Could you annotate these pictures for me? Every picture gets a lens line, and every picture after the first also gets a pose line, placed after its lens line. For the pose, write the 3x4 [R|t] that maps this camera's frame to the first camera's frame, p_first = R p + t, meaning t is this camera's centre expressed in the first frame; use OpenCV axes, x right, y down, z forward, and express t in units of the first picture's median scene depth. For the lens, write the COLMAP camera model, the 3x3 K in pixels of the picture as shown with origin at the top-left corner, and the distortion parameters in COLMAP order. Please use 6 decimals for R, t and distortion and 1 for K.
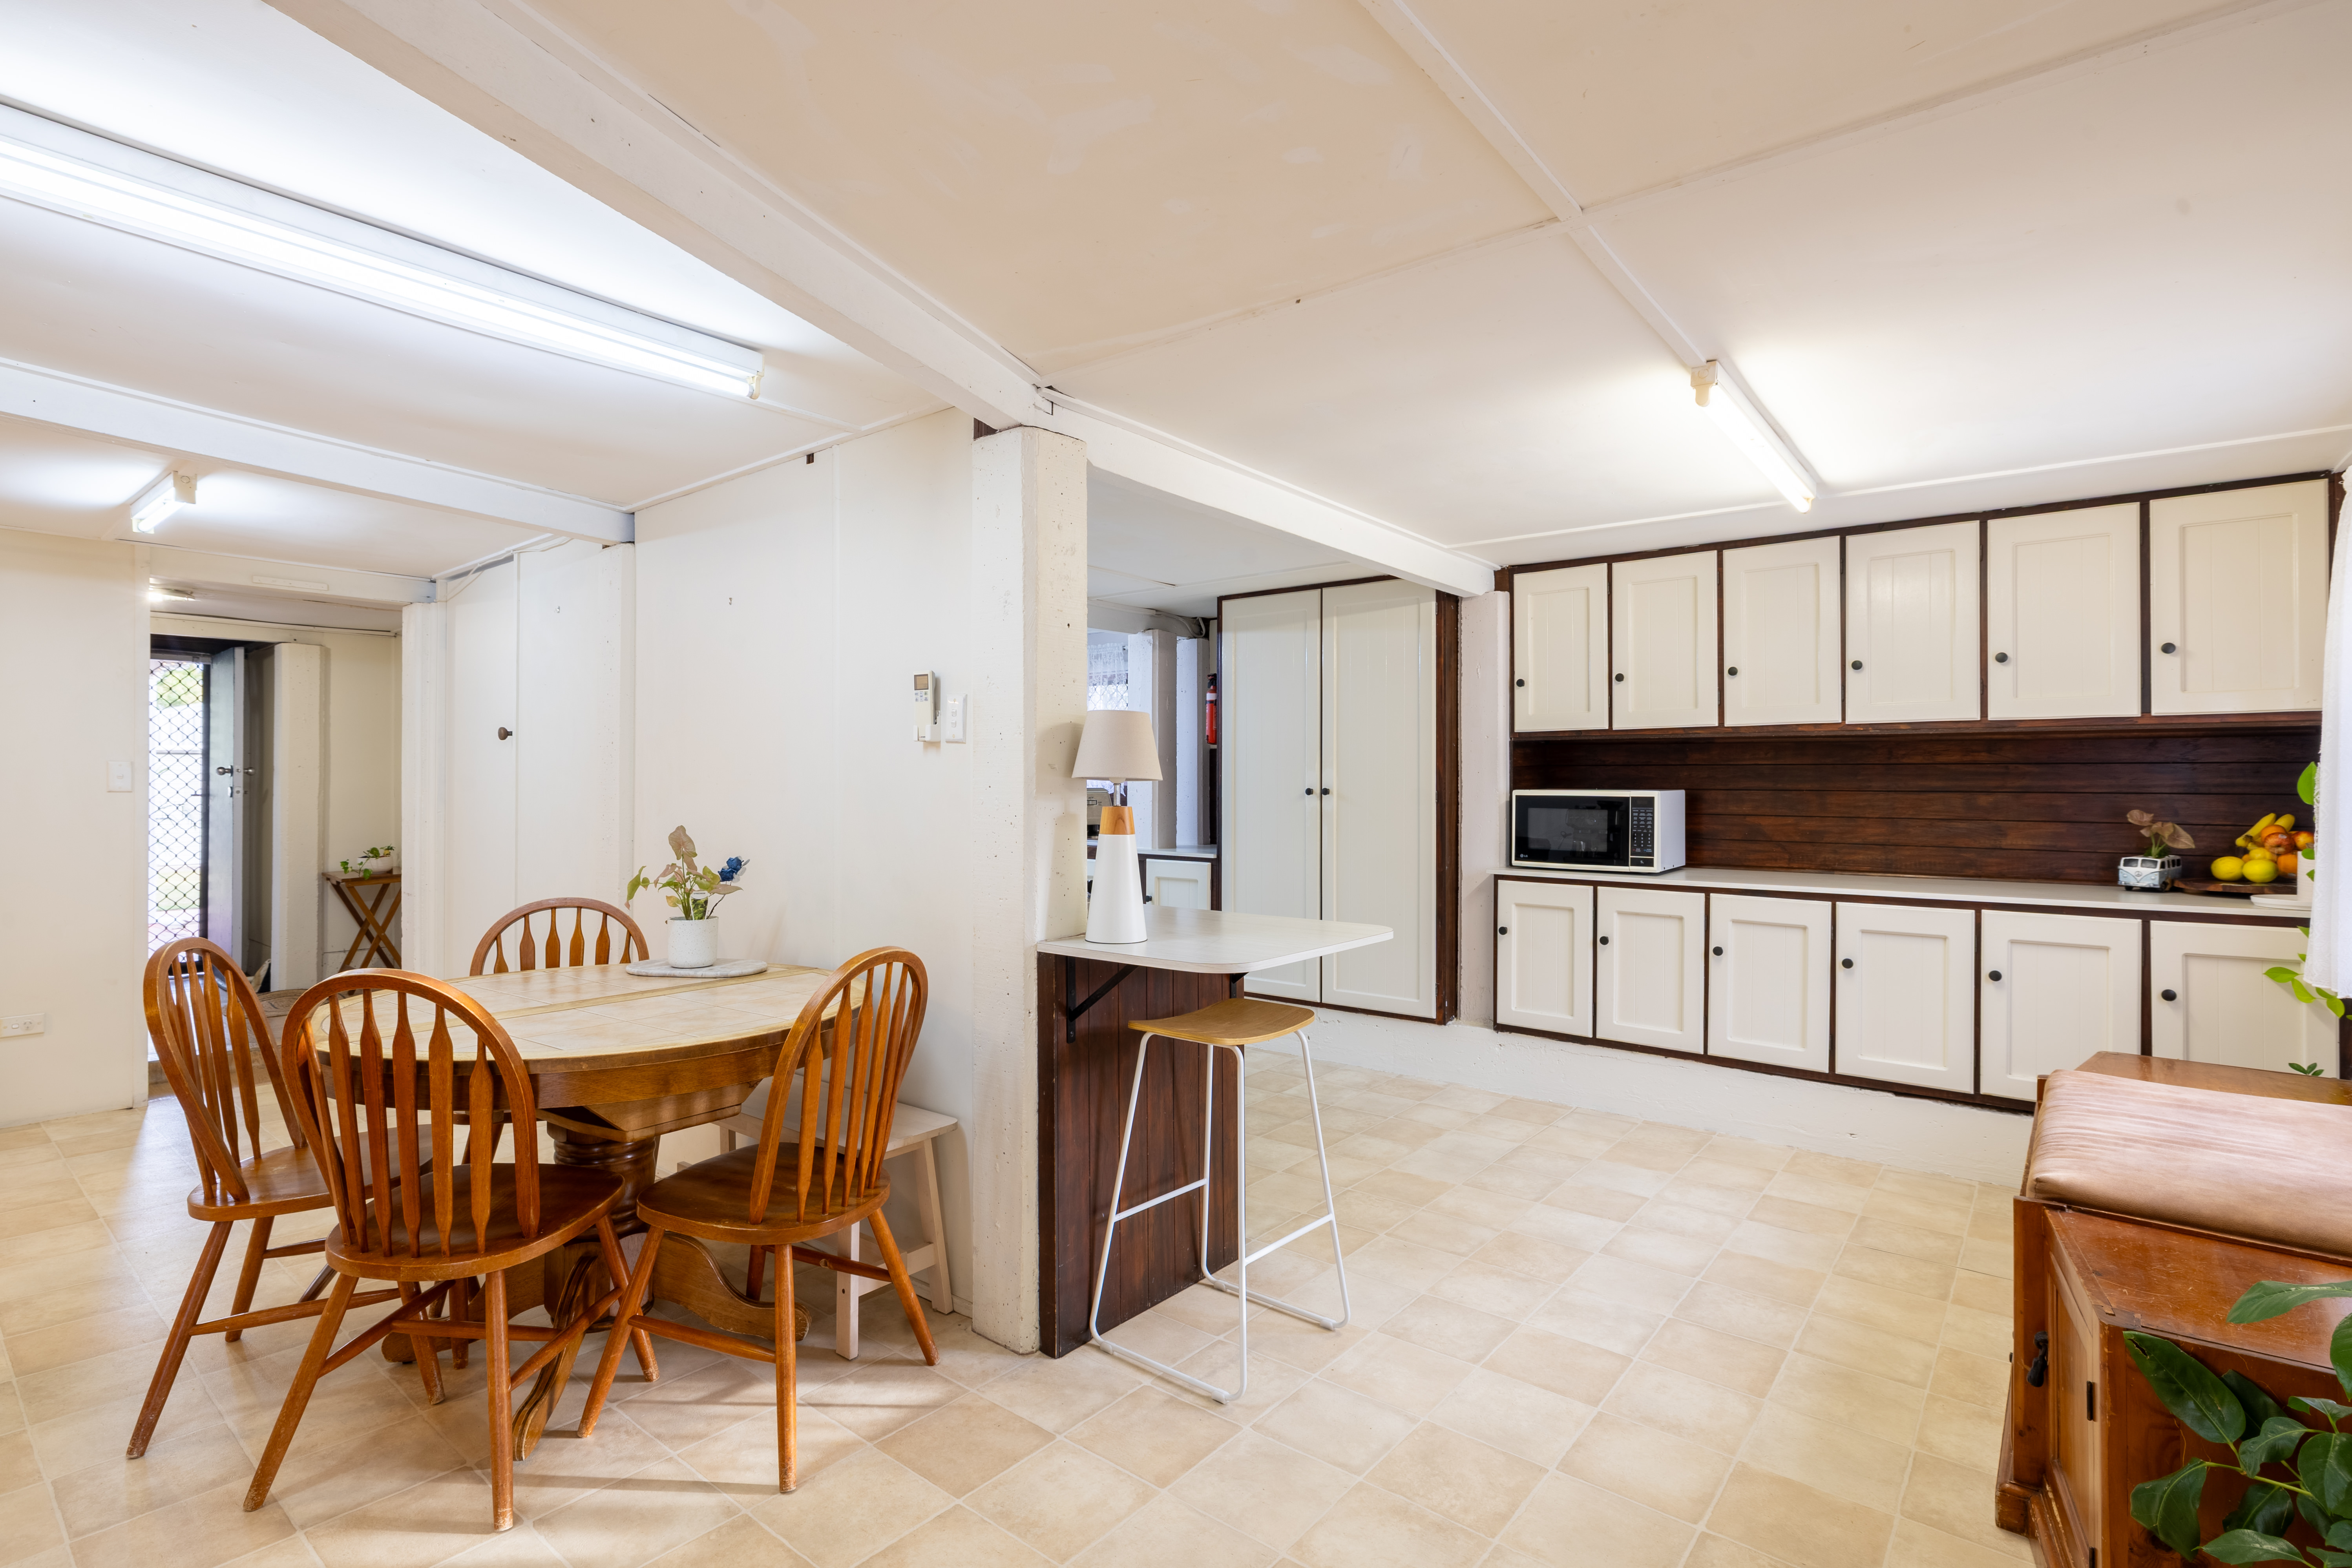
lens RADIAL K [[1104.1, 0, 1172.4], [0, 1104.1, 785.2], [0, 0, 1]] dist [-0.000685, -0.000111]
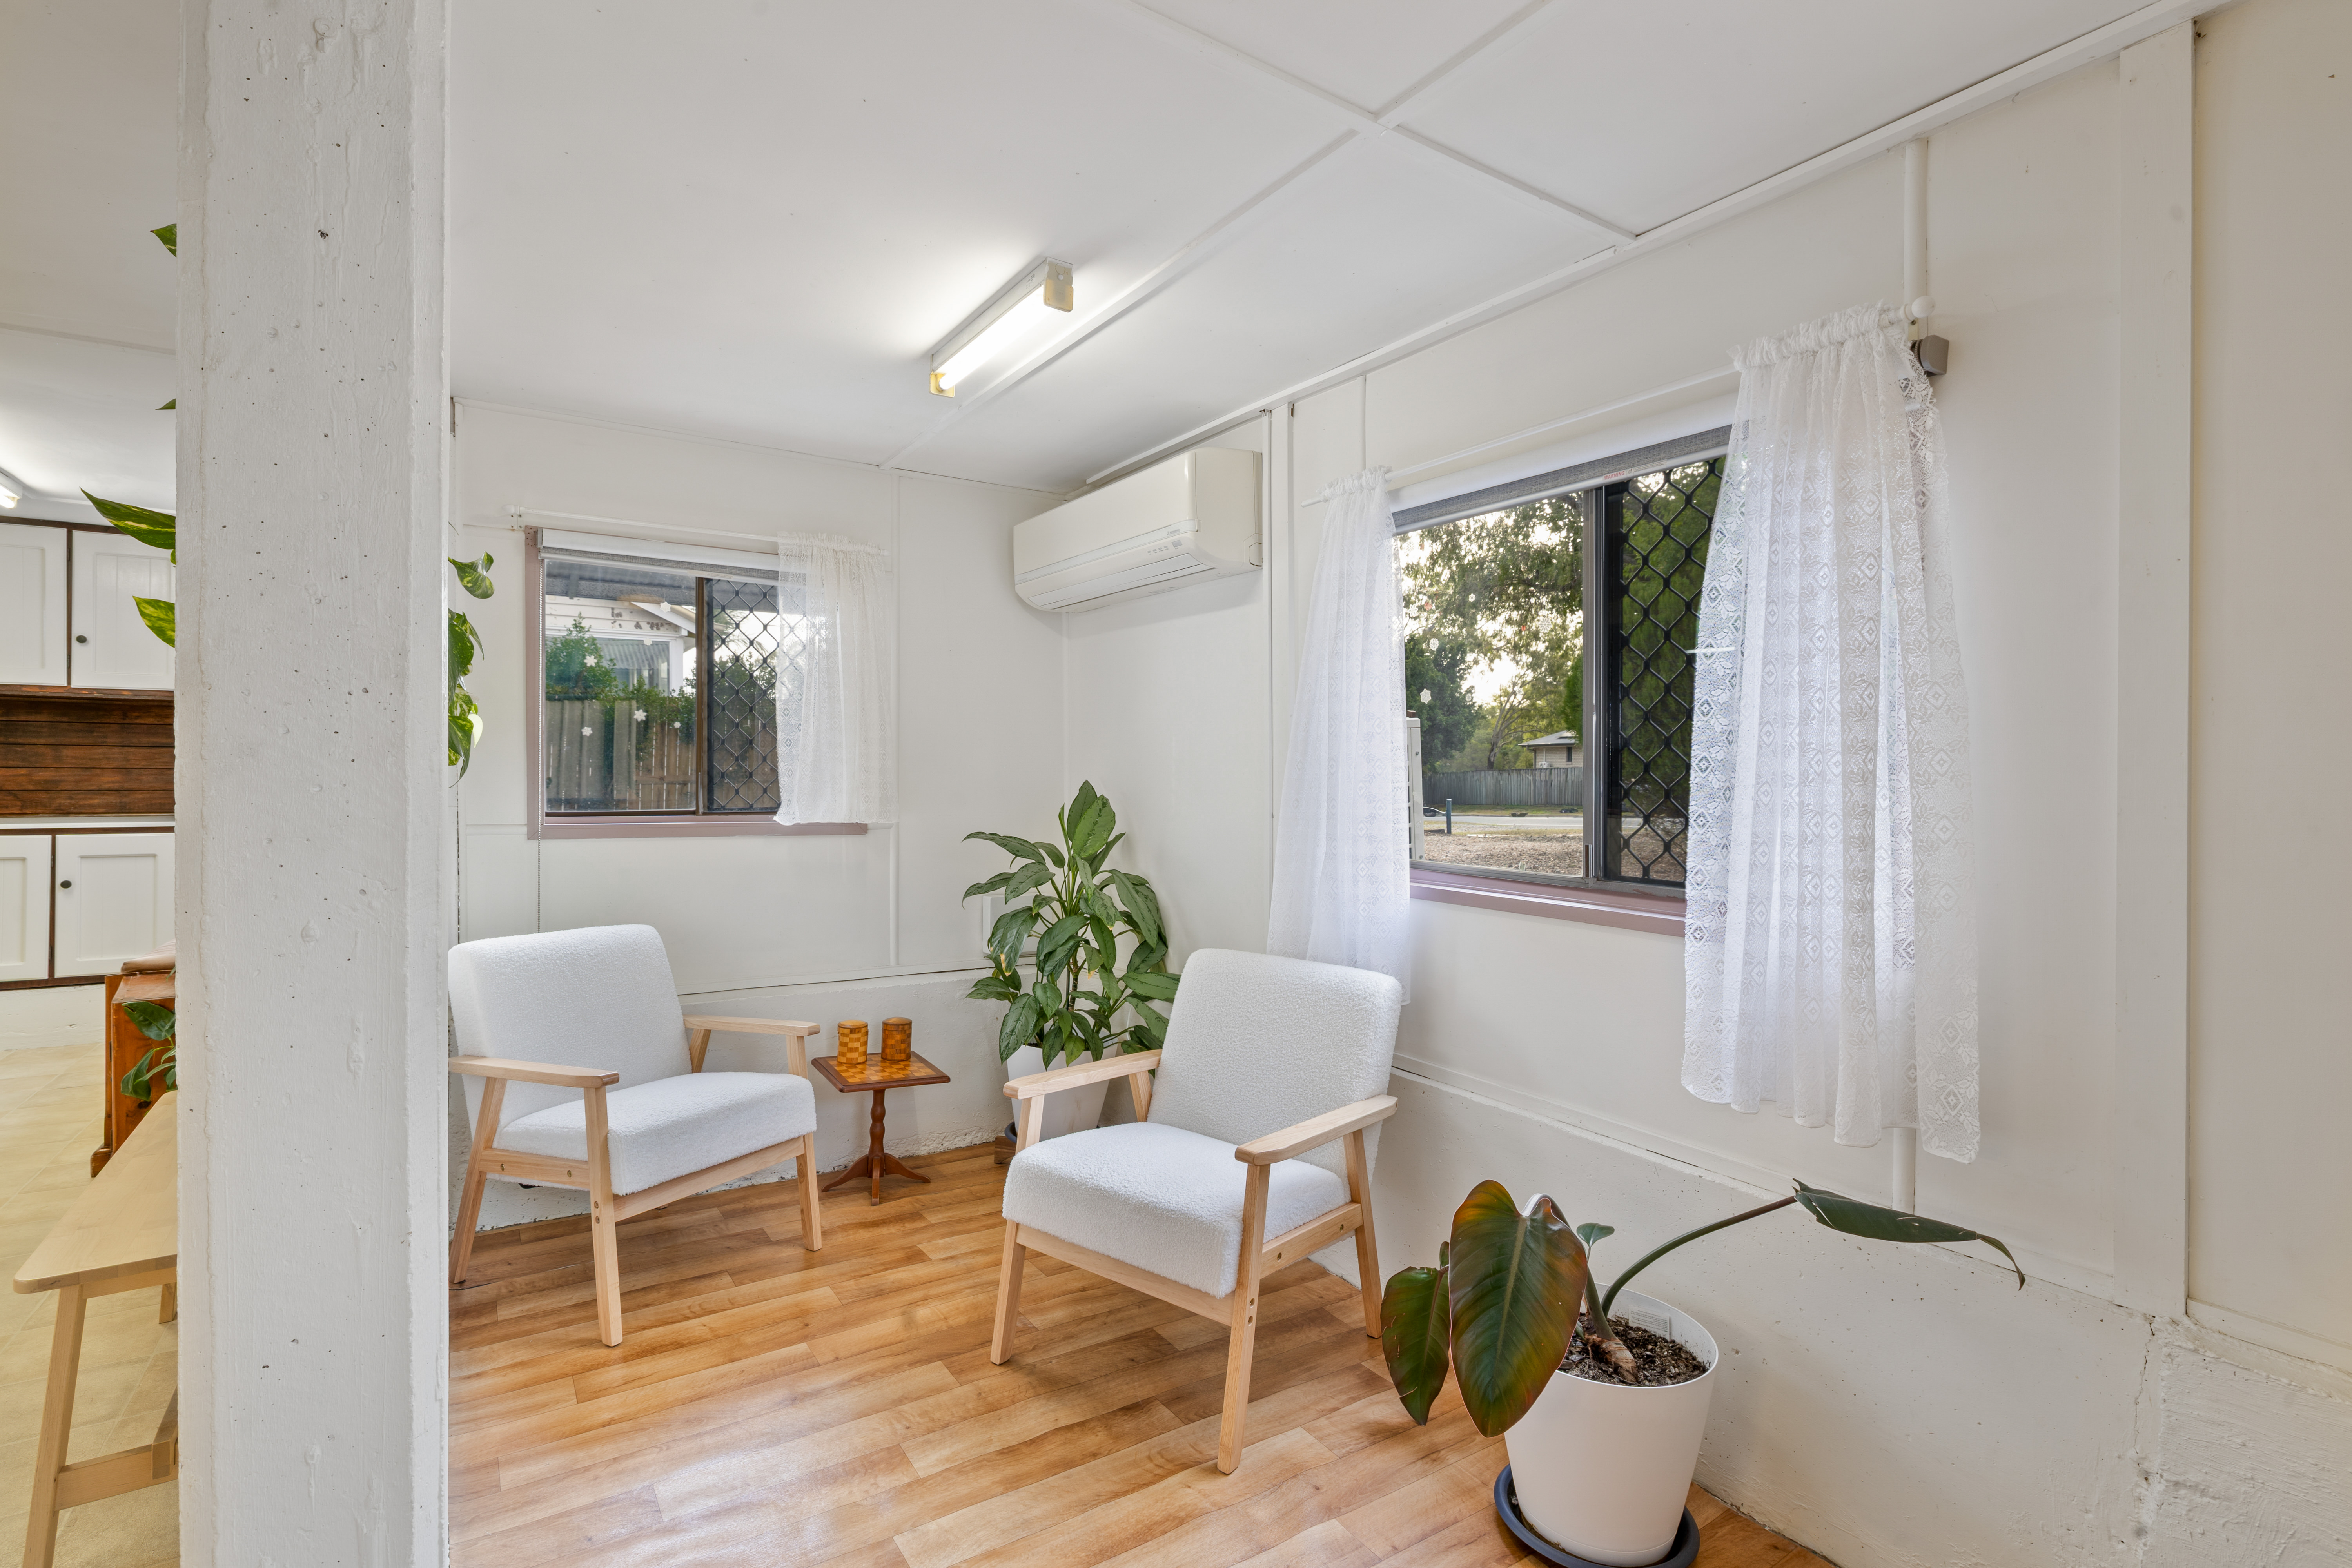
lens RADIAL K [[1104.2, 0, 1175.3], [0, 1104.2, 771.4], [0, 0, 1]] dist [-0.000685, -0.000111]
pose [[0.304880, 0.004568, 0.952380, -0.165525], [-0.009339, 0.999955, -0.001806, 0.026632], [-0.952345, -0.008344, 0.304909, -0.508055]]
